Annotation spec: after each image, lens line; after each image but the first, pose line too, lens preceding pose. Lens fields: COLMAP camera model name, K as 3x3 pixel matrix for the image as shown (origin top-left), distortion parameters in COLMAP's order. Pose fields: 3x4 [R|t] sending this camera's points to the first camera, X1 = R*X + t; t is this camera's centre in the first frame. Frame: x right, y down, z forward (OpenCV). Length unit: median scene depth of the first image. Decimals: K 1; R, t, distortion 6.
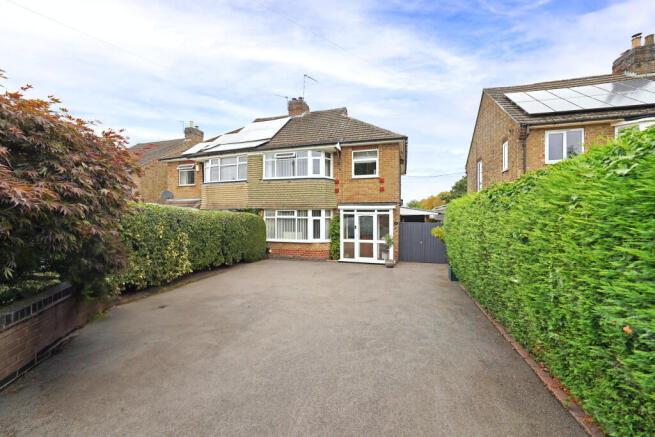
lens RADIAL K [[237.7, 0, 329.7], [0, 237.7, 217.9], [0, 0, 1]] dist [-0.011381, -0.000014]
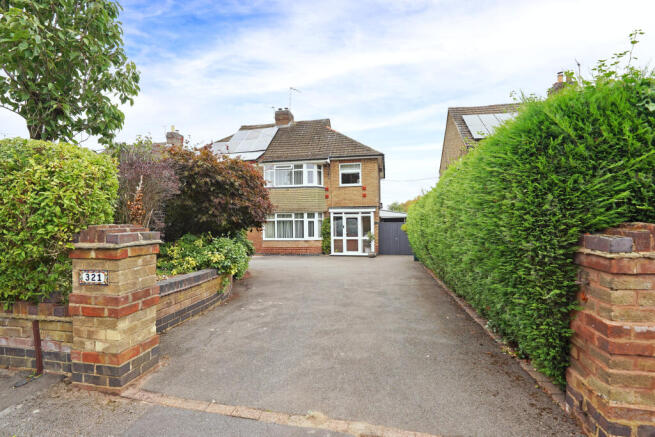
lens RADIAL K [[237.7, 0, 328.4], [0, 237.7, 217.8], [0, 0, 1]] dist [-0.011381, -0.000014]
pose [[0.997212, -0.011684, 0.073700, -0.055047], [0.012791, 0.999812, -0.014561, 0.009247], [-0.073516, 0.015463, 0.997174, -0.198882]]
